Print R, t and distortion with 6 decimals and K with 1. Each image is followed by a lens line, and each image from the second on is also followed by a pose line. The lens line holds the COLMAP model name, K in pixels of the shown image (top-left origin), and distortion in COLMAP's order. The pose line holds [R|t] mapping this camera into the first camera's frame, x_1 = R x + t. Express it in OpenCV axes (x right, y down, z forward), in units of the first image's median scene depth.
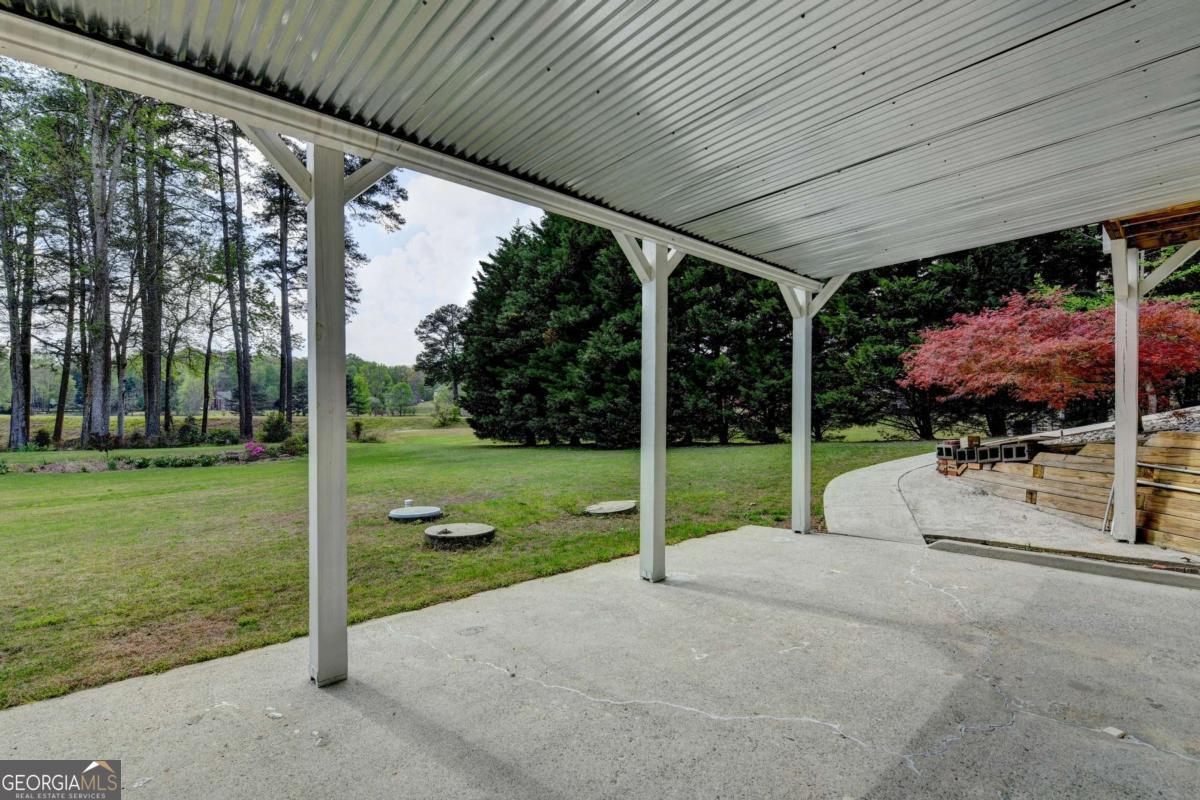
lens RADIAL K [[538.8, 0, 566.9], [0, 538.8, 420.9], [0, 0, 1]] dist [-0.001981, -0.005732]
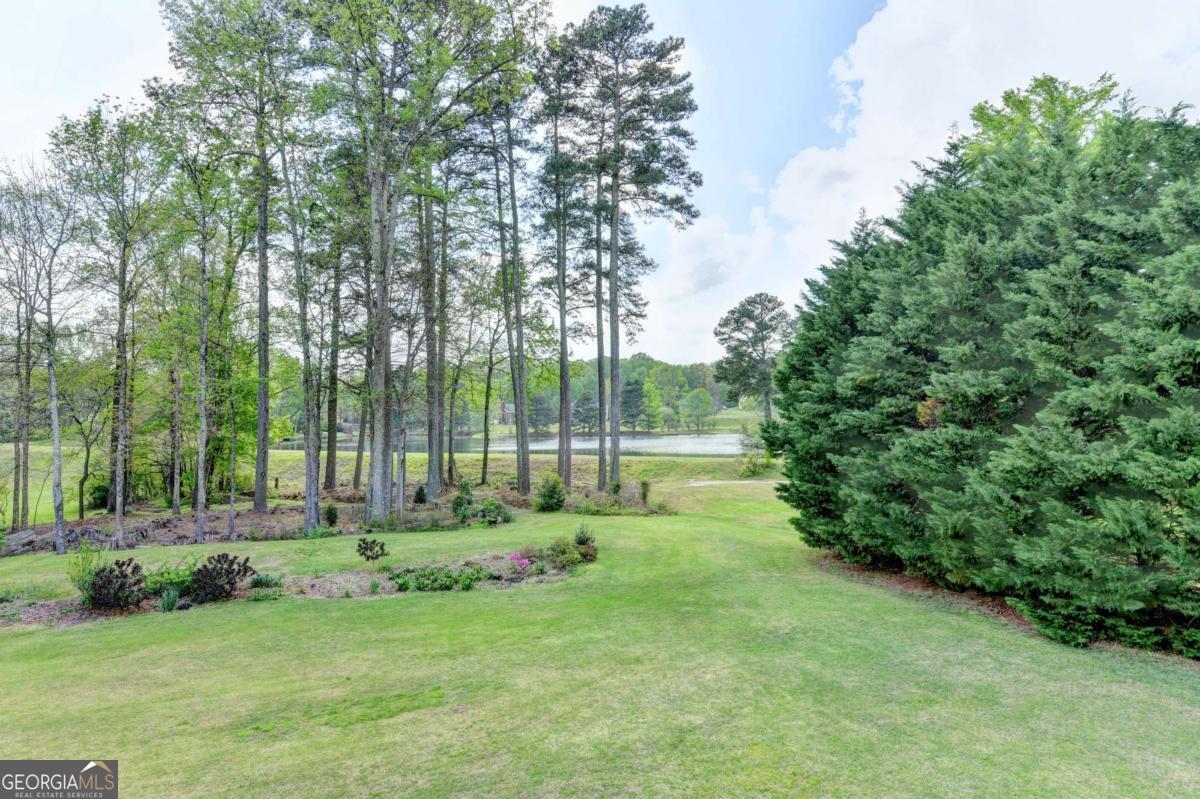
lens RADIAL K [[680.3, 0, 592.3], [0, 680.3, 405.2], [0, 0, 1]] dist [0.001076, 0.000666]
pose [[0.898710, -0.020278, -0.438075, -0.024627], [0.007815, 0.999512, -0.030232, -0.096300], [0.438475, 0.023746, 0.898430, 0.090284]]
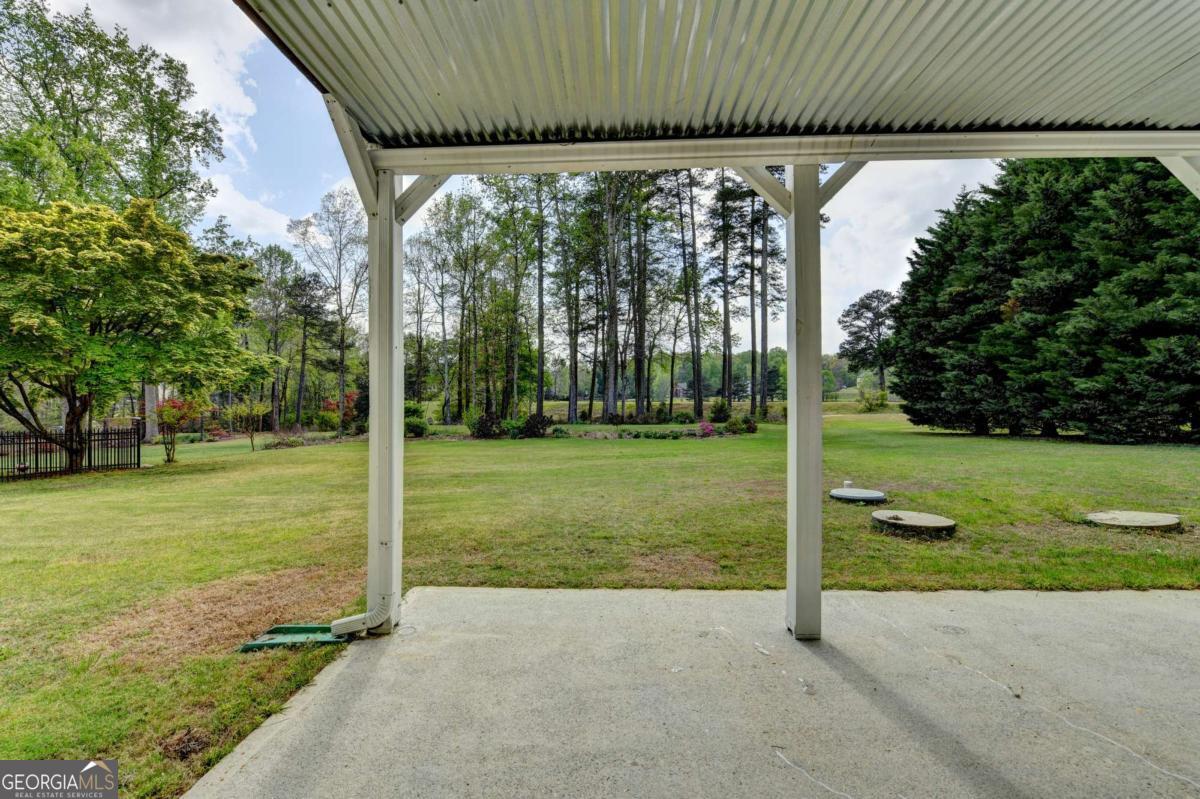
lens RADIAL K [[475.7, 0, 601.4], [0, 475.7, 402.7], [0, 0, 1]] dist [-0.000793, -0.005507]
pose [[0.742375, -0.000552, -0.669985, -0.007542], [-0.003774, 0.999980, -0.005006, 0.000030], [0.669974, 0.006245, 0.742358, -0.002376]]
